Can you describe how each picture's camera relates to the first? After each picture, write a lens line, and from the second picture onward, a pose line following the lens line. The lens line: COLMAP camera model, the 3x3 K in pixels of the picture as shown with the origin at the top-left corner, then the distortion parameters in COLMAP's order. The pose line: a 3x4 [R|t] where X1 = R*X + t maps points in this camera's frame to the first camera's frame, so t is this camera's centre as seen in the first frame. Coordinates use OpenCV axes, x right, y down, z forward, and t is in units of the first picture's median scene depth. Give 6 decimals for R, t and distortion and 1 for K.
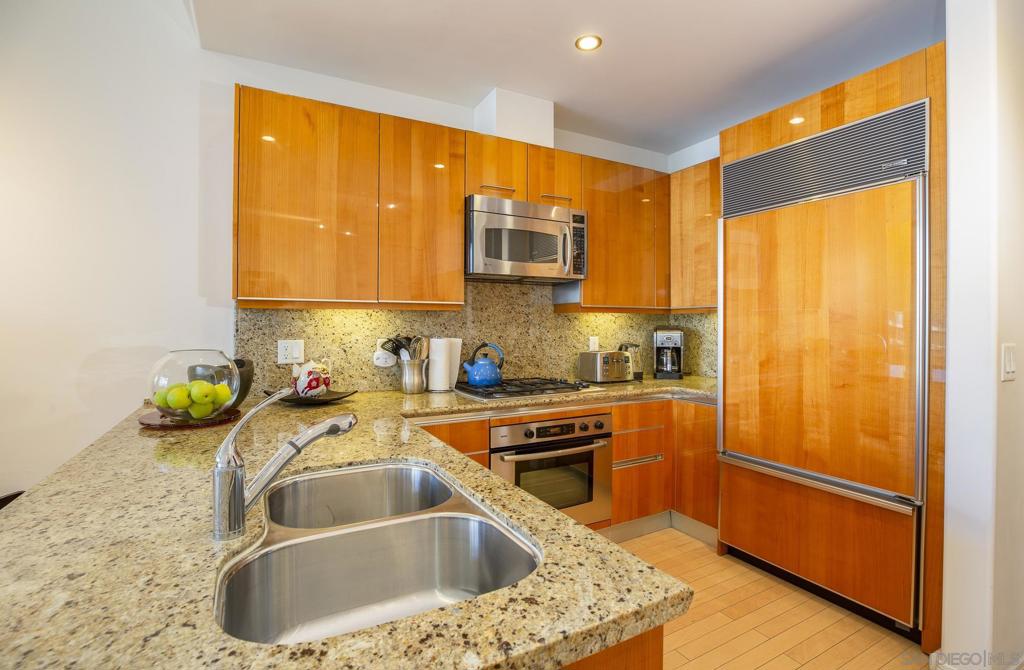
lens RADIAL K [[465.6, 0, 505.8], [0, 465.6, 328.6], [0, 0, 1]] dist [-0.031417, 0.000135]
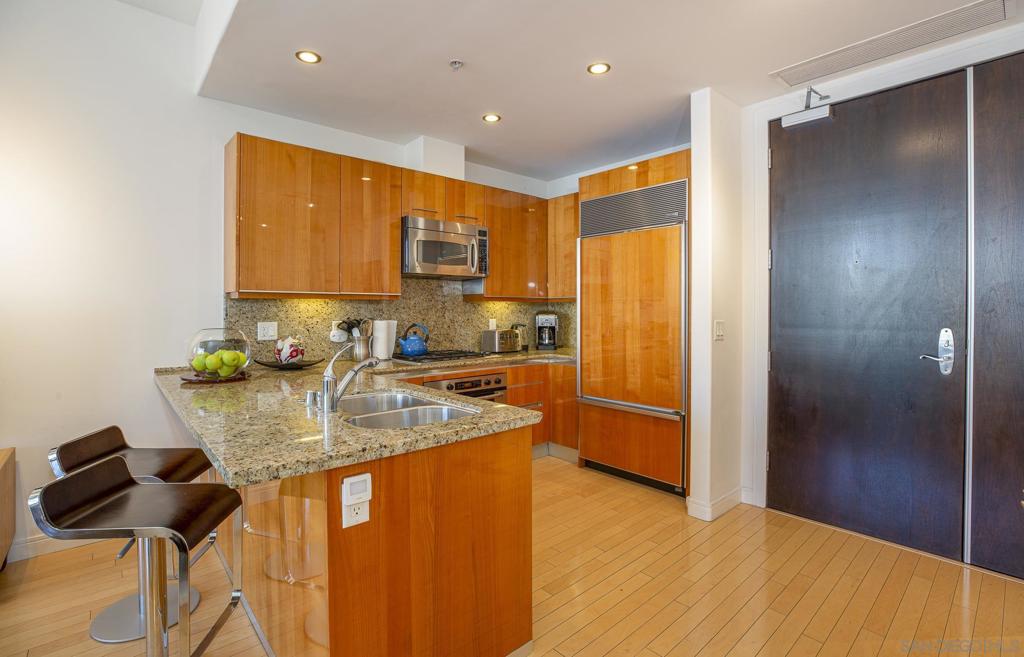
lens RADIAL K [[455.5, 0, 494.0], [0, 455.5, 312.0], [0, 0, 1]] dist [-0.017700, 0.000019]
pose [[0.979111, -0.001873, 0.203319, -0.090482], [0.002750, 0.999988, -0.004033, 0.002889], [-0.203309, 0.004508, 0.979104, -0.348596]]
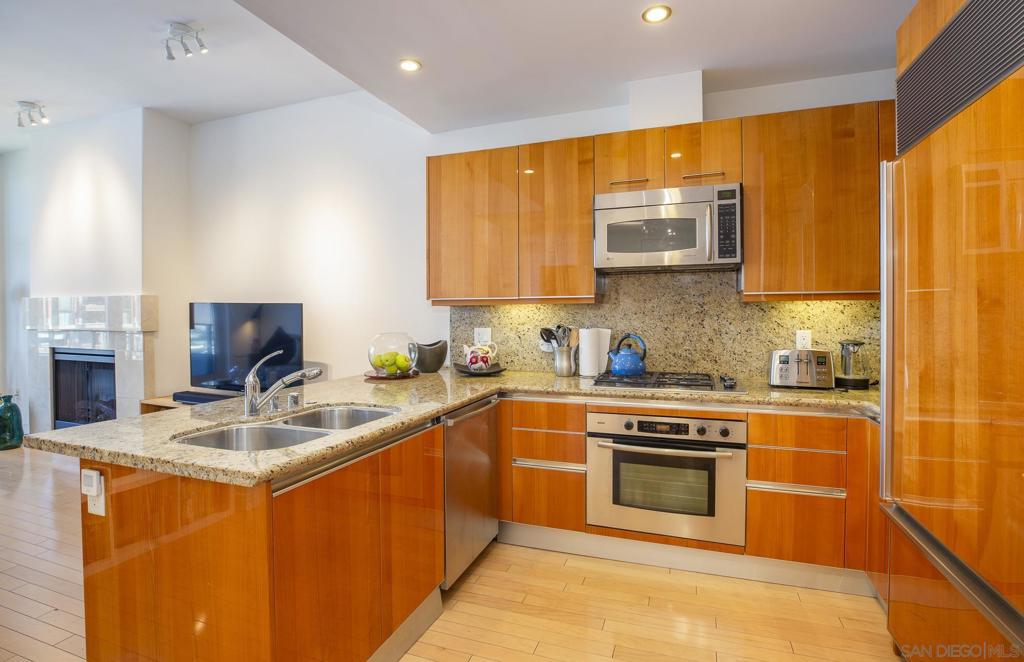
lens RADIAL K [[469.7, 0, 526.8], [0, 469.7, 320.6], [0, 0, 1]] dist [-0.042060, 0.007942]
pose [[0.687097, 0.004408, -0.726553, 0.567209], [-0.001150, 0.999987, 0.004978, -0.003638], [0.726565, -0.002585, 0.687093, 0.134527]]
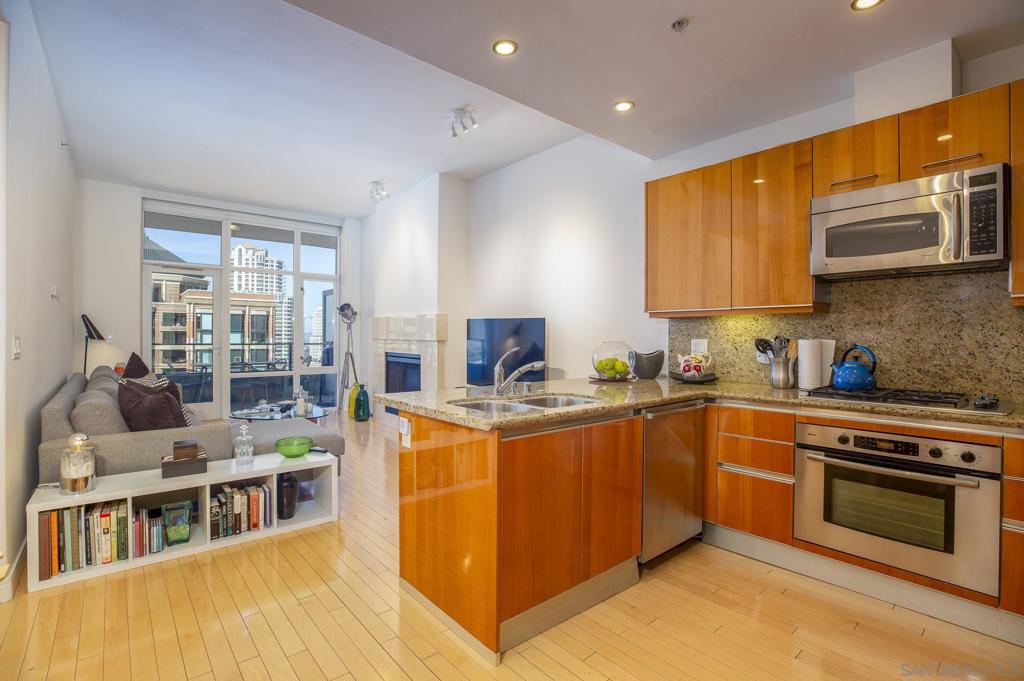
lens RADIAL K [[471.5, 0, 536.7], [0, 471.5, 340.2], [0, 0, 1]] dist [-0.049658, 0.015193]
pose [[0.256763, 0.006111, -0.966455, 0.716066], [-0.011068, 0.999933, 0.003382, 0.025683], [0.966411, 0.009828, 0.256814, 0.140018]]
